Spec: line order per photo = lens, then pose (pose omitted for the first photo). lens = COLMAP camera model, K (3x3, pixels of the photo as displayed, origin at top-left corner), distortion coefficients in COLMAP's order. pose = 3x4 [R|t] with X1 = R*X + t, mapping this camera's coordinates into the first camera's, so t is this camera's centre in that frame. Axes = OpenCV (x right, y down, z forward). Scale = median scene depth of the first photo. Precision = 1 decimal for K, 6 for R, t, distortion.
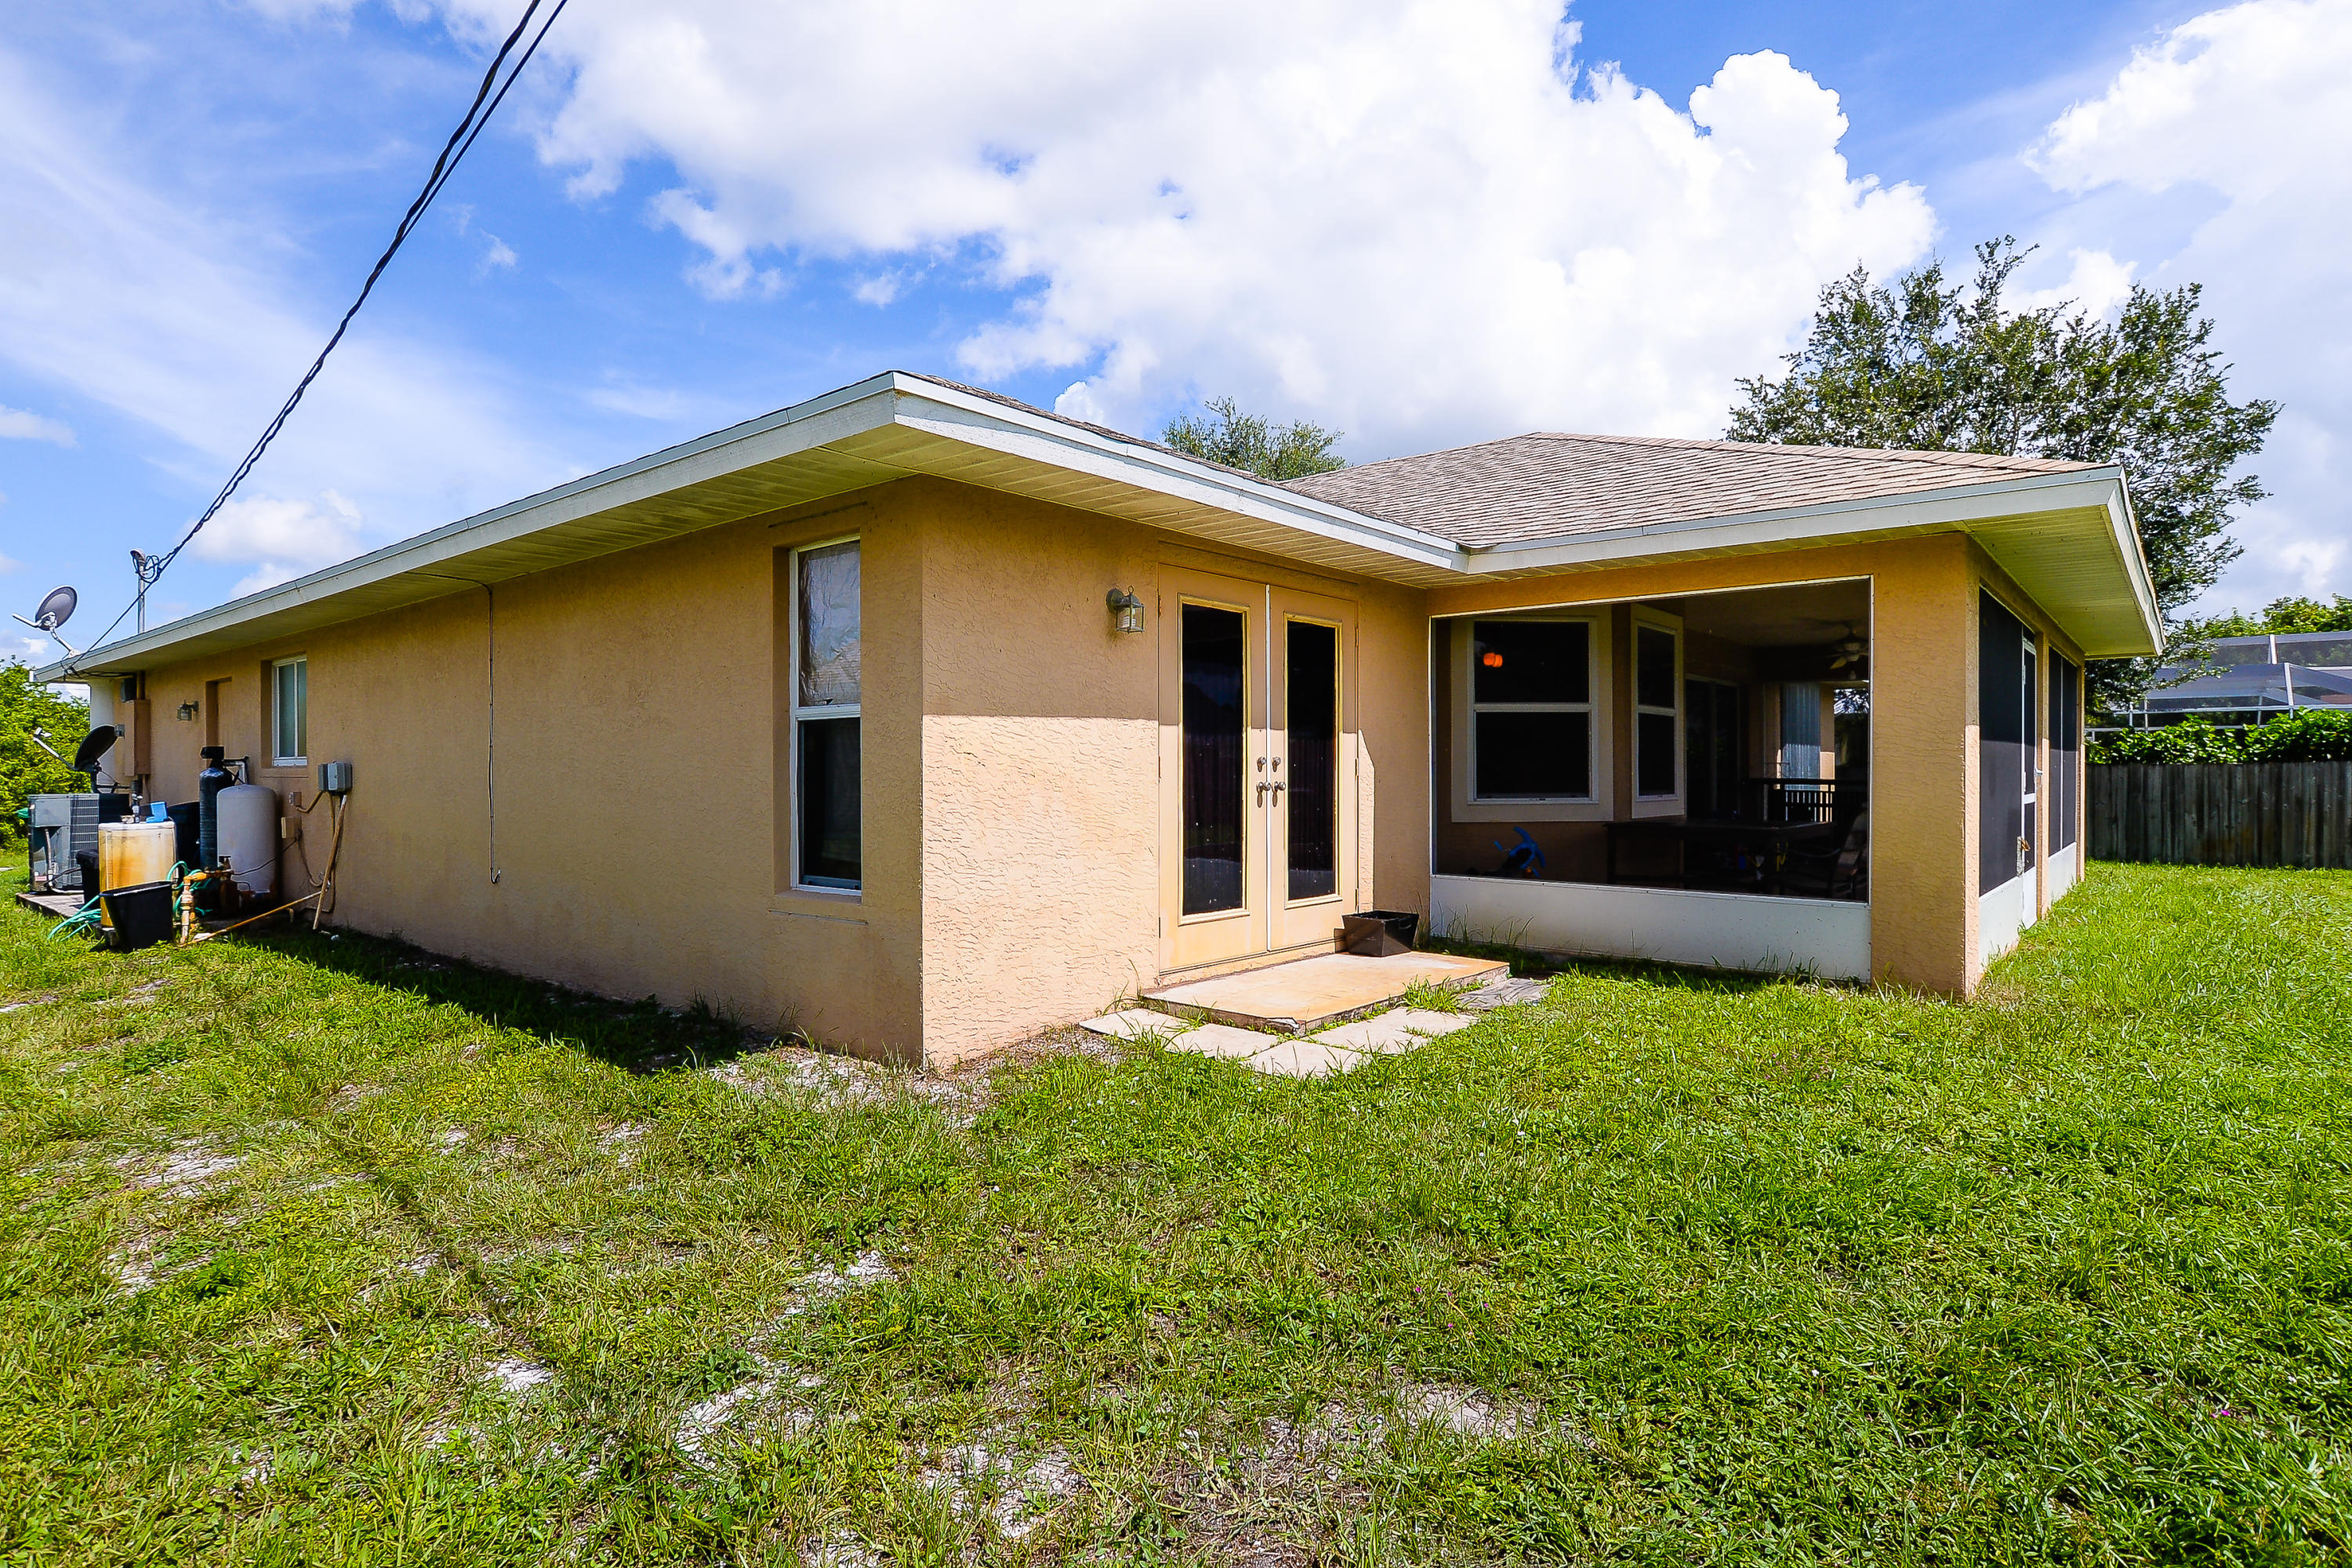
lens RADIAL K [[1180.9, 0, 1176.0], [0, 1180.9, 784.0], [0, 0, 1]] dist [0.035445, -0.000090]
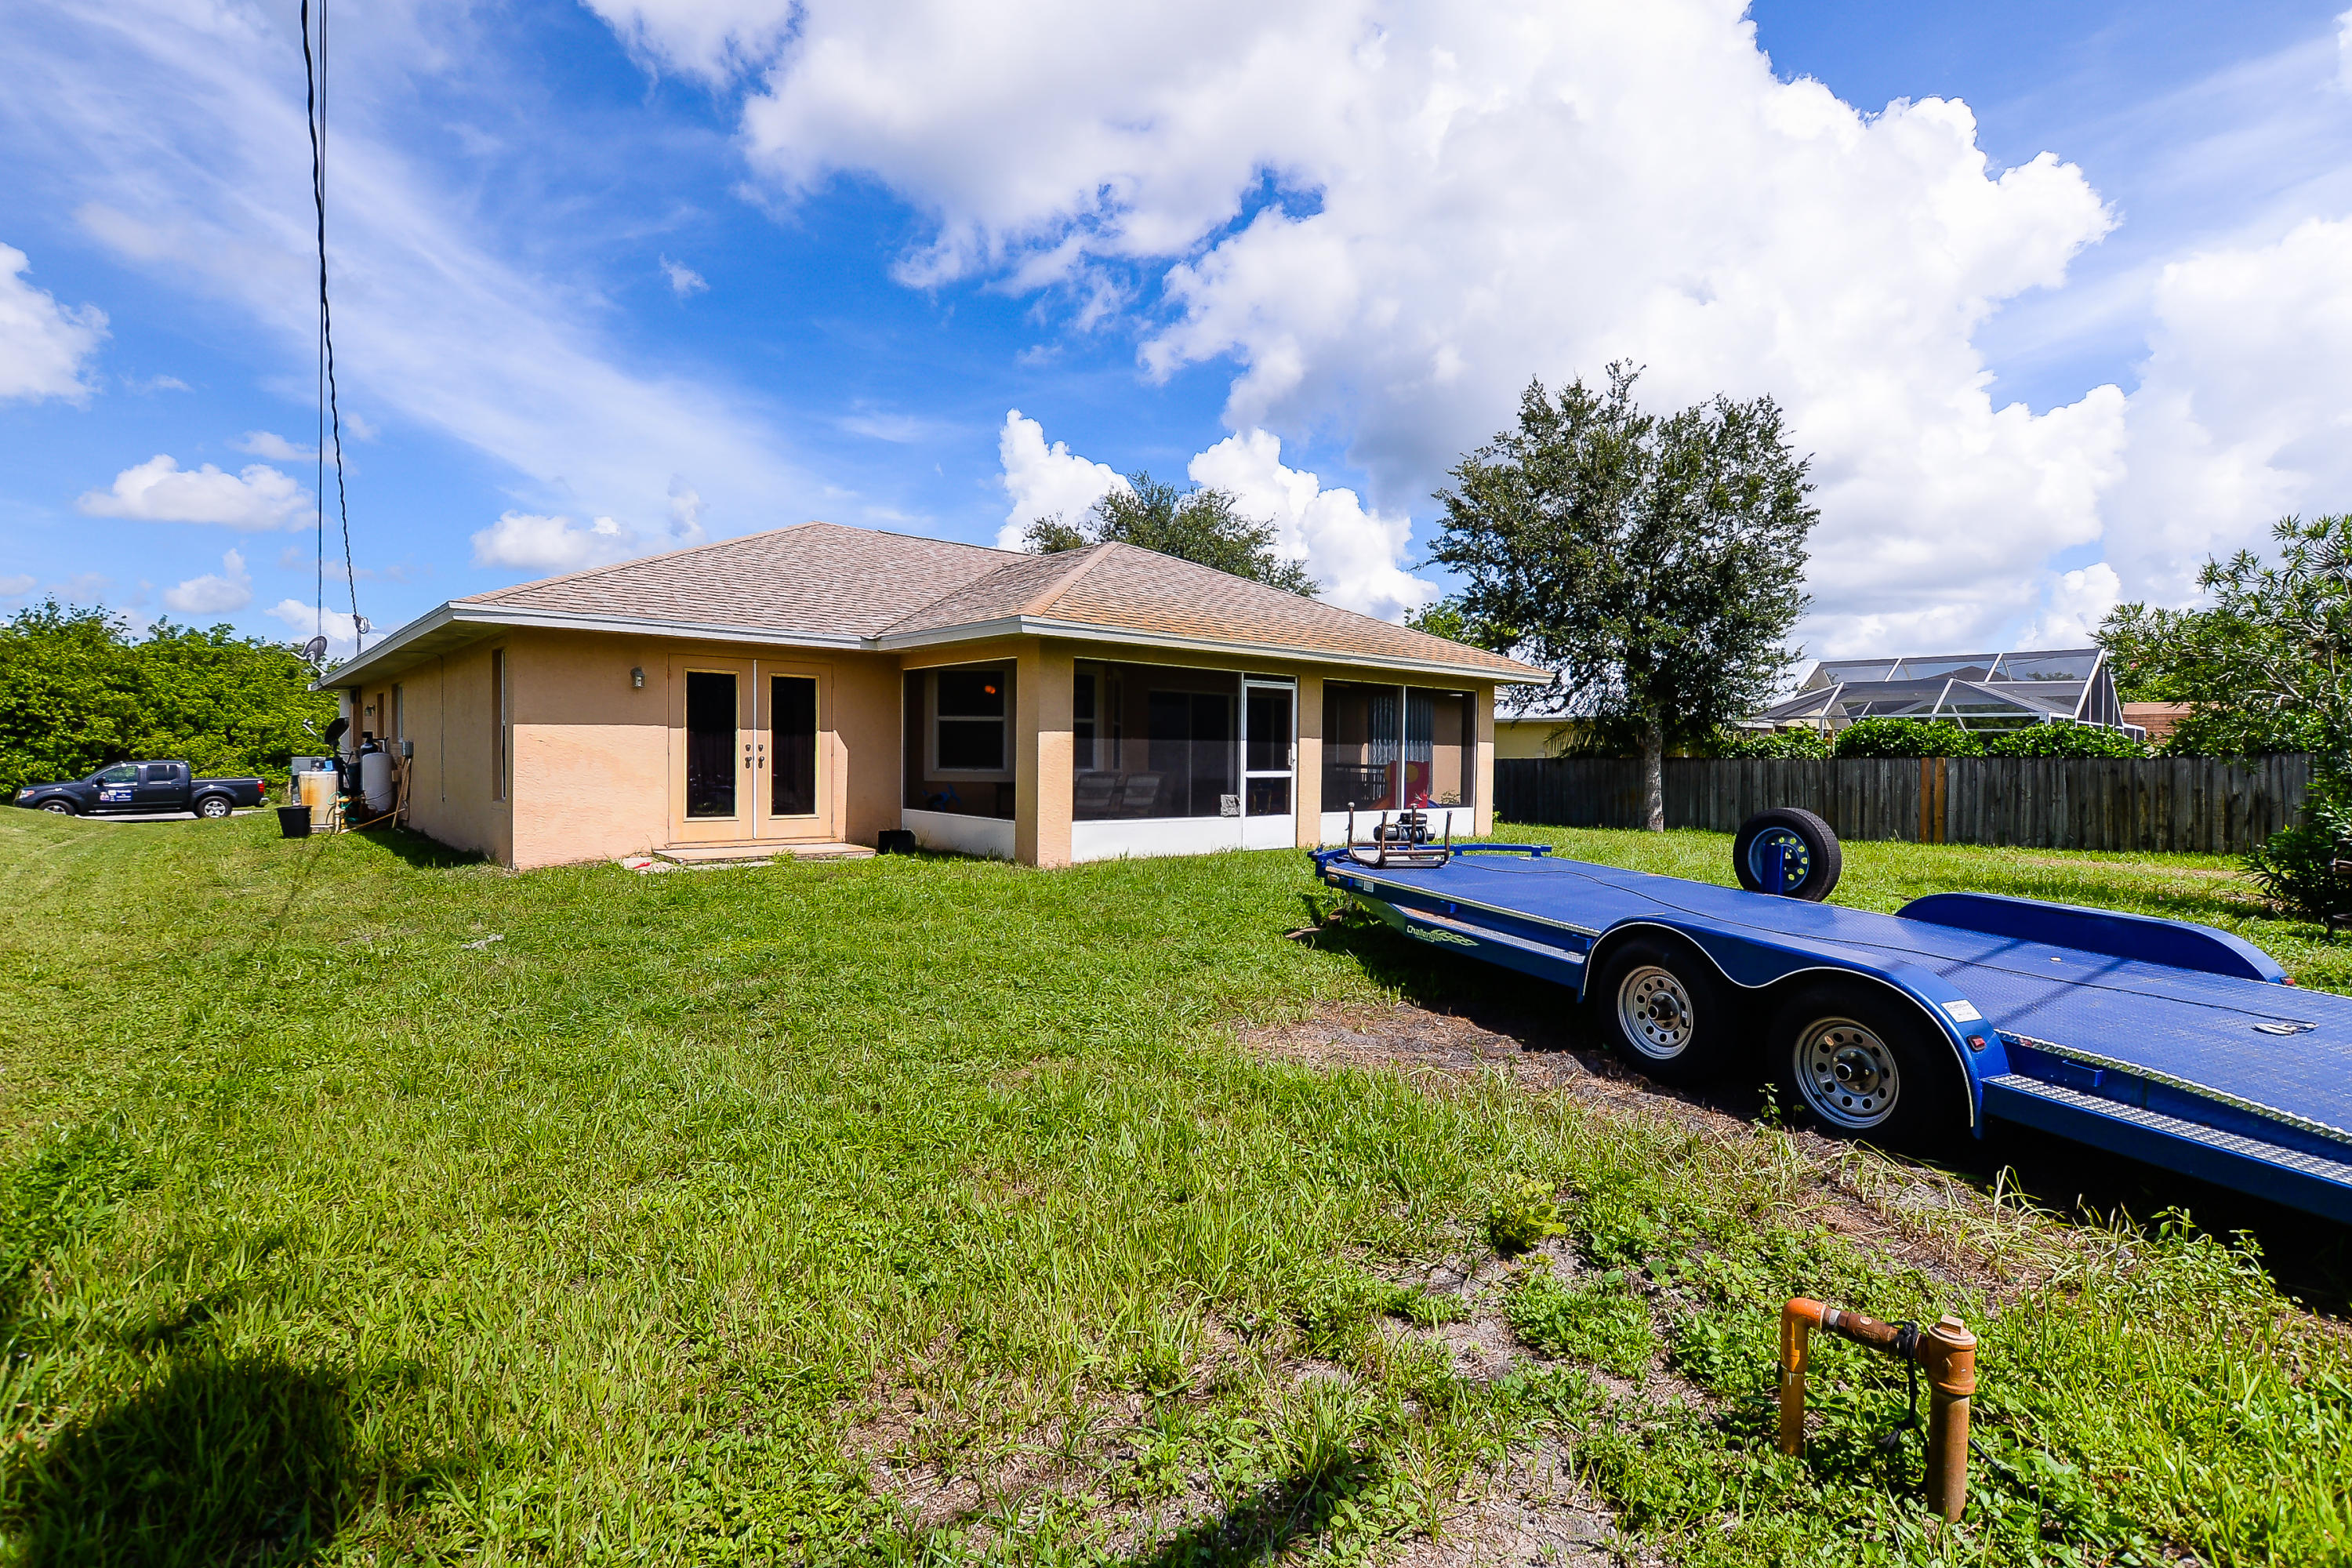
lens RADIAL K [[1115.3, 0, 1176.0], [0, 1115.3, 784.0], [0, 0, 1]] dist [-0.000879, -0.000031]
pose [[0.989320, 0.017268, -0.144735, 0.997504], [-0.015187, 0.999765, 0.015468, 0.005247], [0.144968, -0.013104, 0.989350, -0.744117]]
